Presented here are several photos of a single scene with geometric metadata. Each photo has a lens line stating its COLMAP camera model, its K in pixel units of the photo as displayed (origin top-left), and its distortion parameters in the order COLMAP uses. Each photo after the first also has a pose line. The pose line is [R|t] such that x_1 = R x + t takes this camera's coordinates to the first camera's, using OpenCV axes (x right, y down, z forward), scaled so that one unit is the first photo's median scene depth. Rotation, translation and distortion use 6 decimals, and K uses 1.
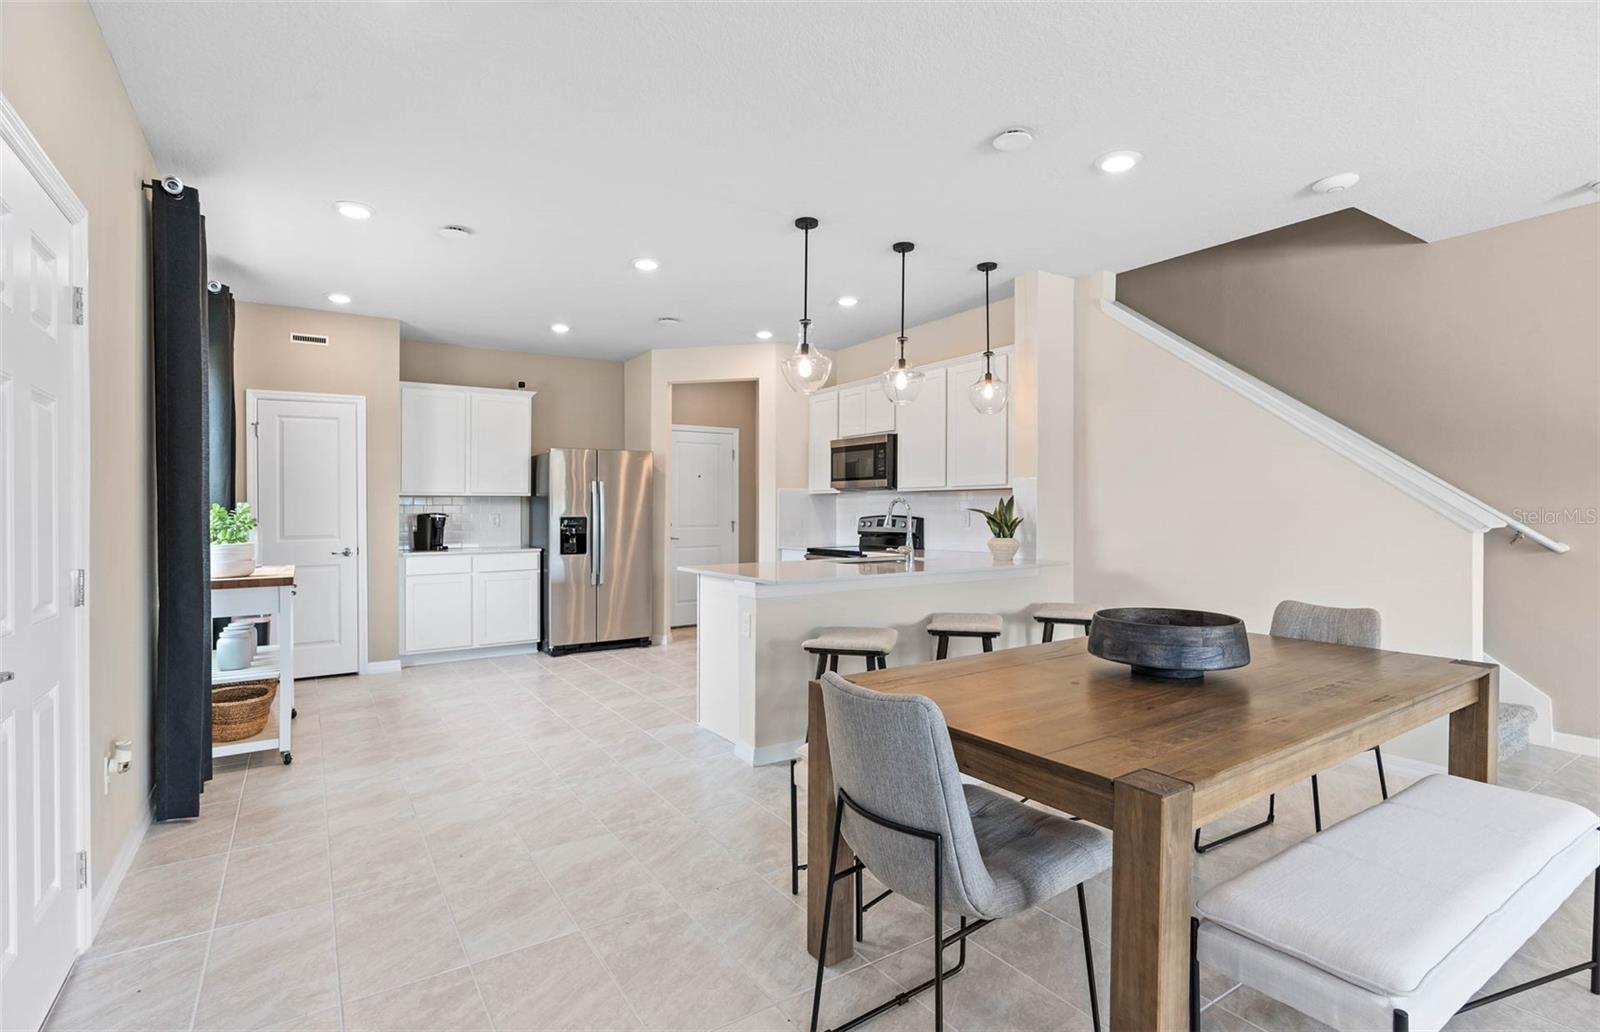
lens RADIAL K [[763.1, 0, 803.7], [0, 763.1, 505.8], [0, 0, 1]] dist [-0.016202, -0.000407]
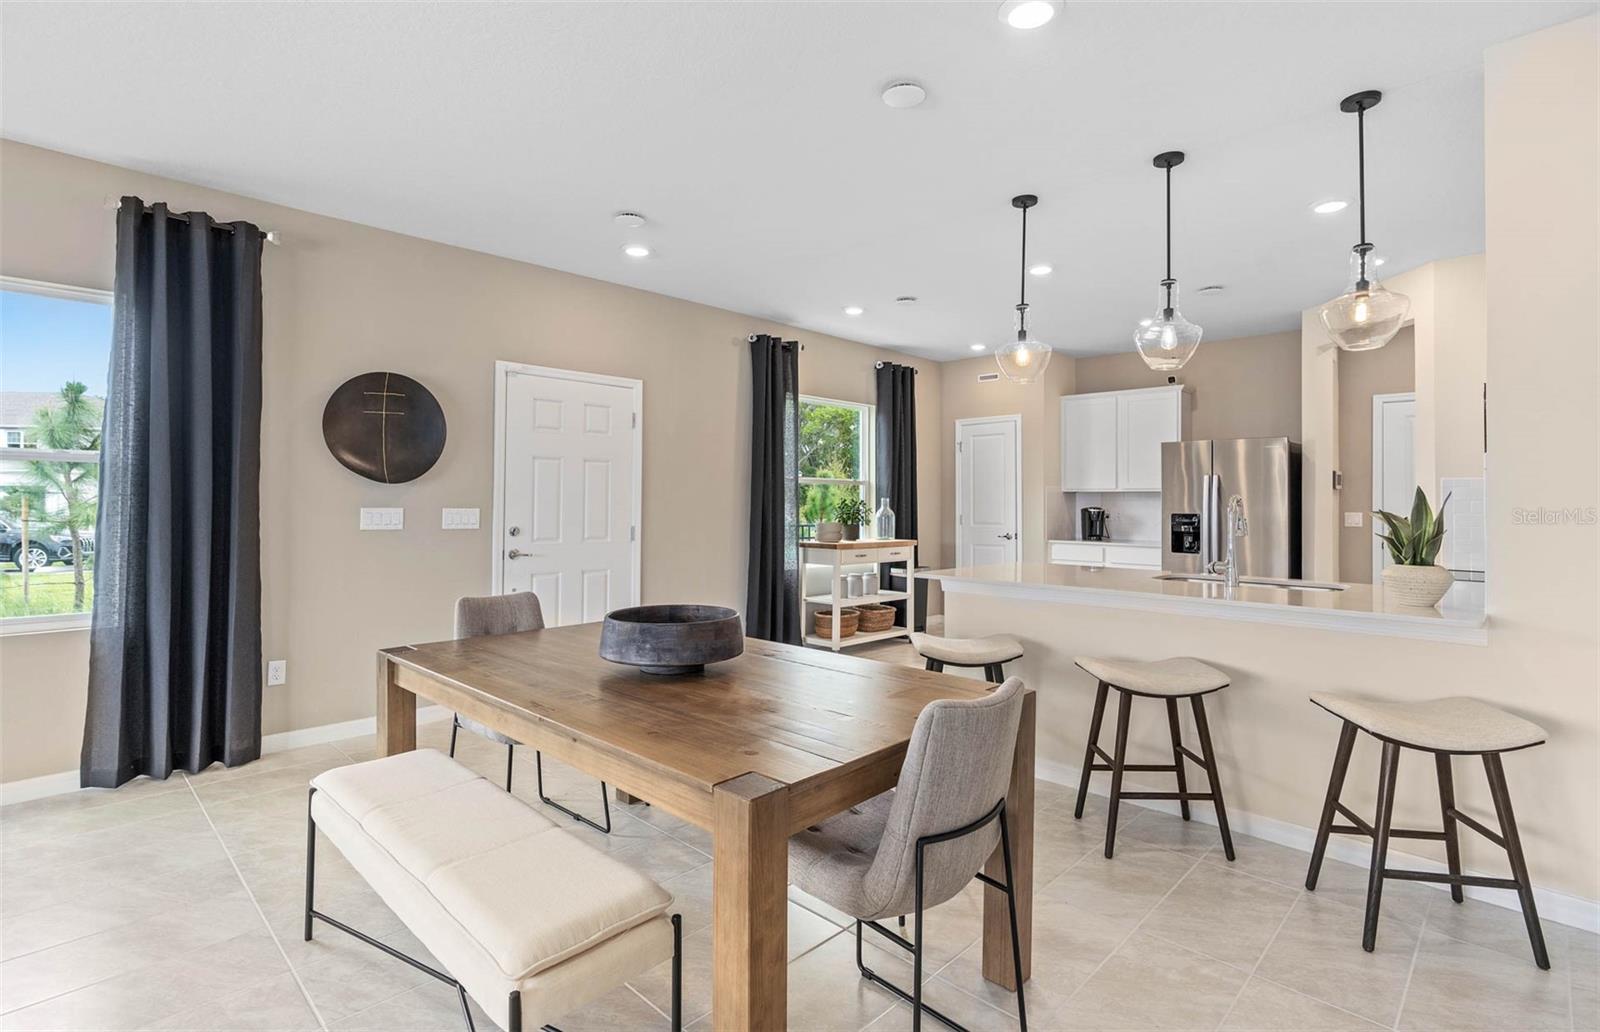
lens RADIAL K [[760.0, 0, 800.0], [0, 760.0, 516.0], [0, 0, 1]] dist [0.000466, -0.000068]
pose [[0.202471, 0.028980, -0.978859, 0.608459], [-0.004995, 0.999580, 0.028560, -0.007694], [0.979275, -0.000893, 0.202531, 0.378050]]
